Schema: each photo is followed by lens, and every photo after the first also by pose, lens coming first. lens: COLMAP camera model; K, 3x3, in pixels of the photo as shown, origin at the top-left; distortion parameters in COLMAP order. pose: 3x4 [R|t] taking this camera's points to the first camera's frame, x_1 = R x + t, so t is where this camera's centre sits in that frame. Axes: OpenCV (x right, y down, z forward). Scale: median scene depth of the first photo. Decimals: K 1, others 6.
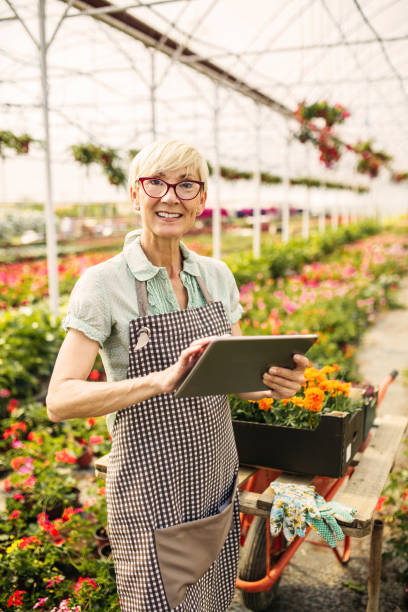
lens RADIAL K [[617.3, 0, 202.7], [0, 617.3, 328.1], [0, 0, 1]] dist [-0.035078, 0.028134]
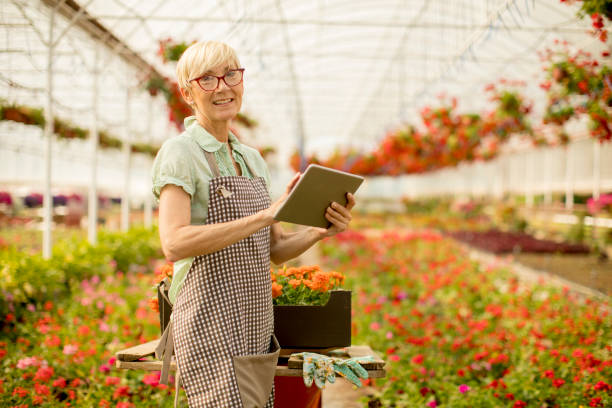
lens RADIAL K [[943.0, 0, 306.0], [0, 943.0, 204.0], [0, 0, 1]] dist [-0.161835, 0.128014]
pose [[0.930958, 0.023343, 0.364378, -0.291938], [0.047209, 0.981883, -0.183515, 0.181680], [-0.362061, 0.188047, 0.912990, -0.354415]]
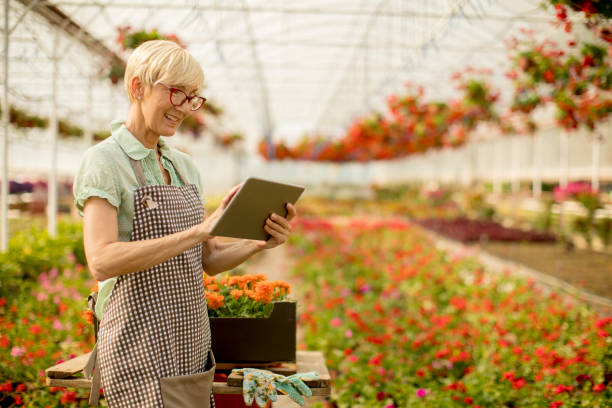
lens RADIAL K [[943.0, 0, 306.0], [0, 943.0, 204.0], [0, 0, 1]] dist [-0.161835, 0.128014]
pose [[0.919700, 0.015903, 0.392299, -0.239626], [0.053786, 0.984656, -0.166011, 0.150249], [-0.388919, 0.173781, 0.904733, -0.320025]]
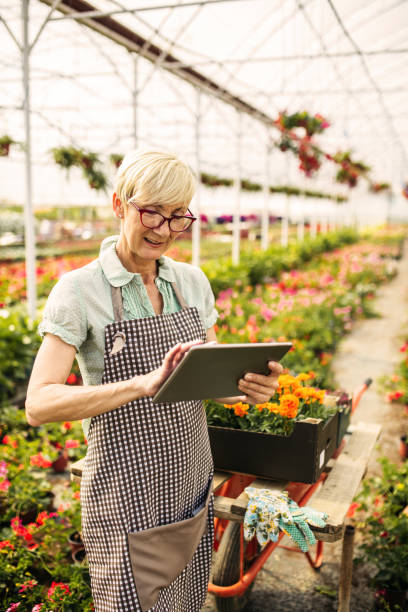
lens RADIAL K [[617.3, 0, 202.7], [0, 617.3, 328.1], [0, 0, 1]] dist [-0.035078, 0.028134]
pose [[0.999257, 0.016214, 0.034955, 0.001295], [-0.015895, 0.999830, -0.009395, -0.000006], [-0.035102, 0.008832, 0.999345, -0.005510]]
